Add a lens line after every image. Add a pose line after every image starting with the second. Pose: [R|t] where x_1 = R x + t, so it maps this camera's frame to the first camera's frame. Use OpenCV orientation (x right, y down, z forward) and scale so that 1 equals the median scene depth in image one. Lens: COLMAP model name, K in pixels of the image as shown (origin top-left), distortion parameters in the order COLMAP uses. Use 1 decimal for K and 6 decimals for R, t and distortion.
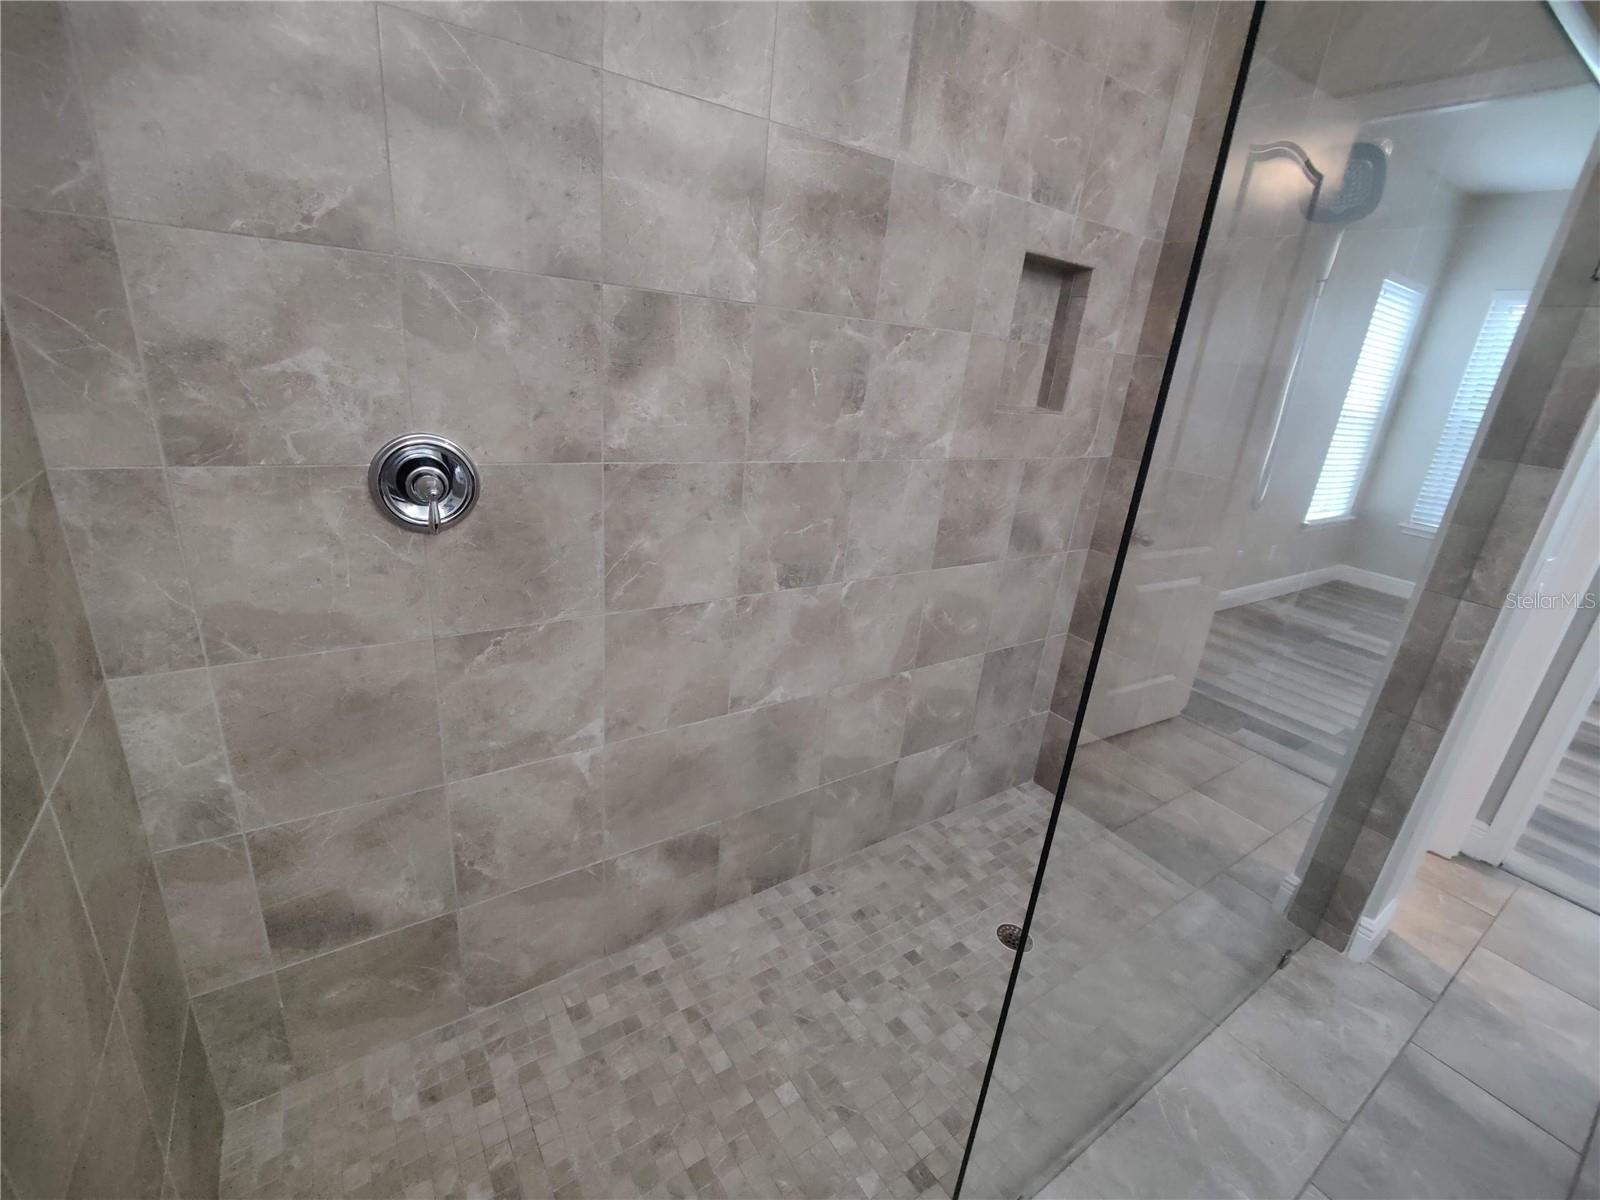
lens RADIAL K [[691.1, 0, 805.2], [0, 691.1, 594.5], [0, 0, 1]] dist [0.016923, -0.012561]
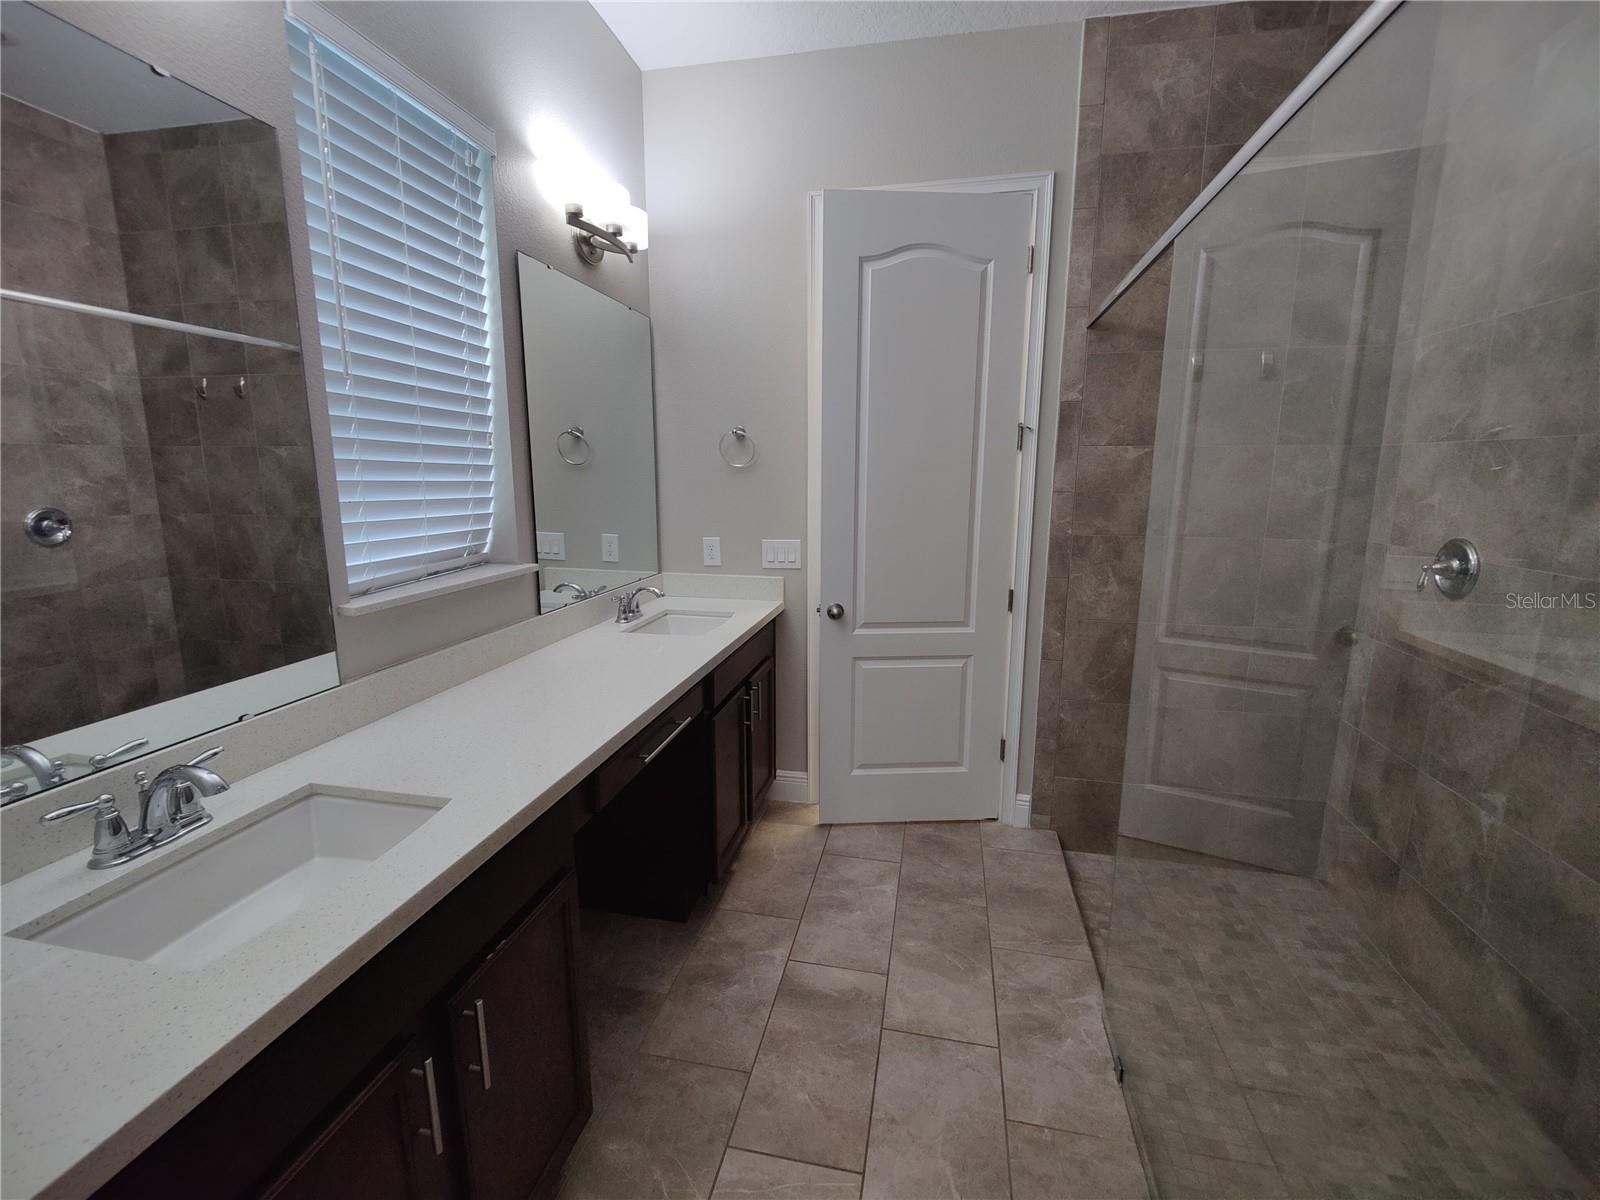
lens RADIAL K [[691.1, 0, 801.6], [0, 691.1, 597.7], [0, 0, 1]] dist [0.016923, -0.012561]
pose [[-0.716790, 0.028366, -0.696711, 1.261086], [-0.303965, 0.886527, 0.348820, -0.147764], [0.627548, 0.461807, -0.626832, 0.803895]]
